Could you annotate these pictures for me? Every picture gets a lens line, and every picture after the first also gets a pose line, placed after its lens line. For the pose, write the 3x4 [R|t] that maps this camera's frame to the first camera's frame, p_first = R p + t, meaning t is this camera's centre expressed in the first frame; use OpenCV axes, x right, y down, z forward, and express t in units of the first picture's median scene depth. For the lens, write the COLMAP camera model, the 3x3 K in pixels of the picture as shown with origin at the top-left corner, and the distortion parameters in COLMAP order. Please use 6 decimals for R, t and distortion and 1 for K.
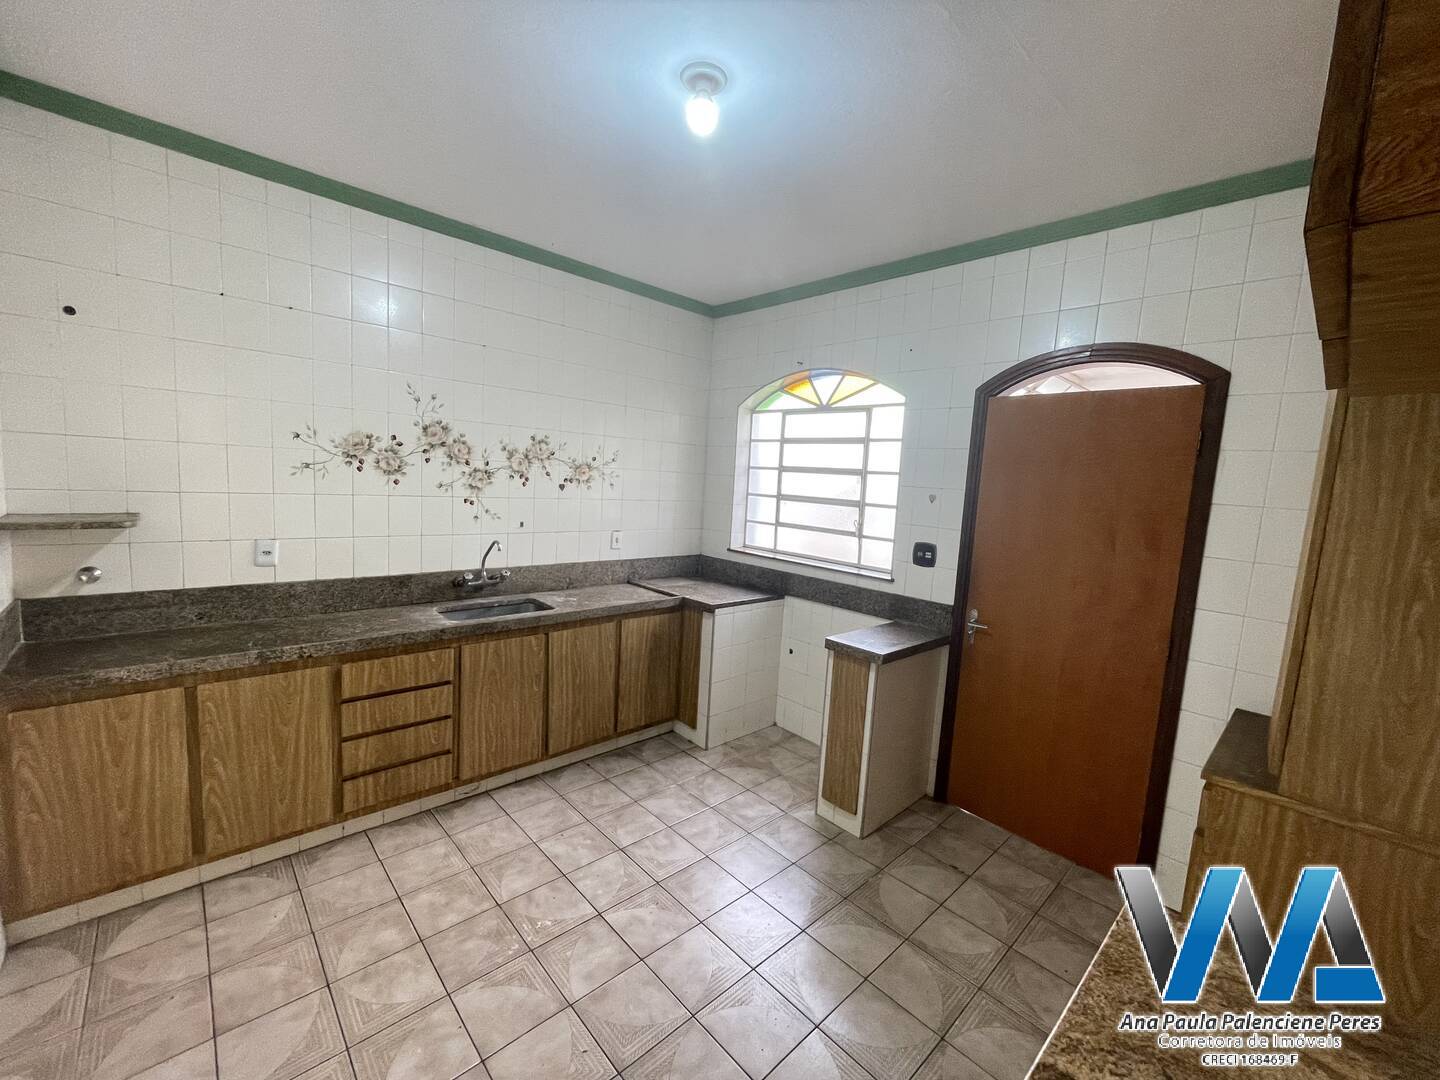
lens RADIAL K [[583.3, 0, 718.9], [0, 583.3, 540.8], [0, 0, 1]] dist [-0.001393, -0.000691]
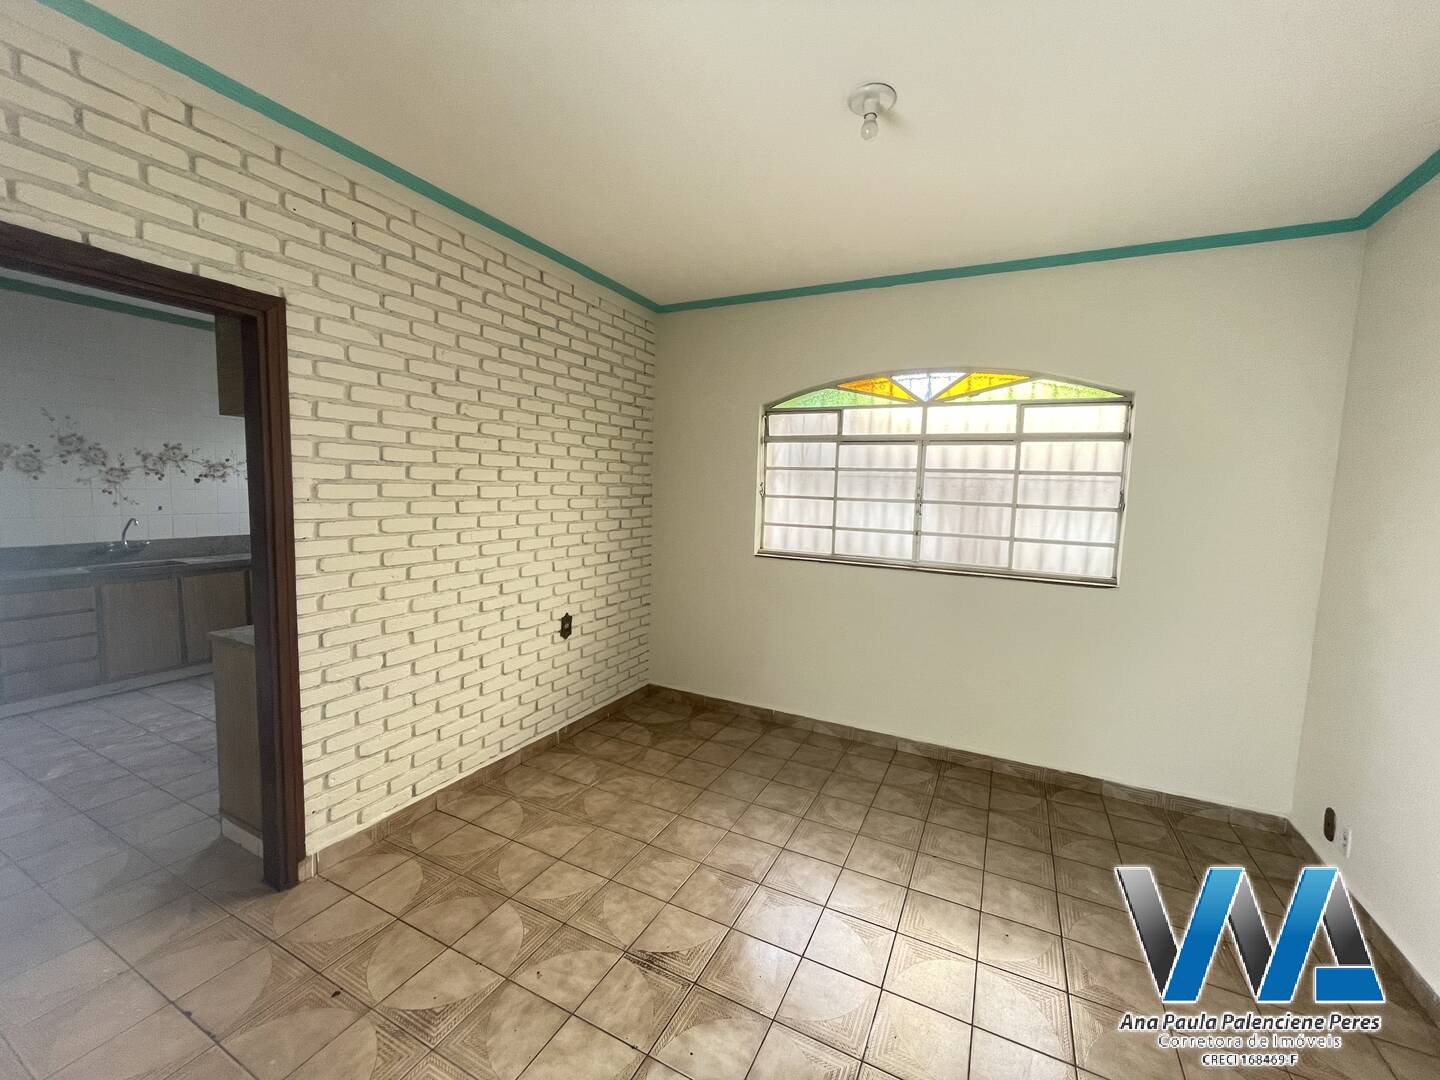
lens RADIAL K [[583.3, 0, 721.8], [0, 583.3, 541.0], [0, 0, 1]] dist [-0.001393, -0.000691]
pose [[0.935885, -0.061366, 0.346920, 0.491608], [0.062005, 0.998033, 0.009269, 0.138642], [-0.346807, 0.012837, 0.937849, -0.873302]]
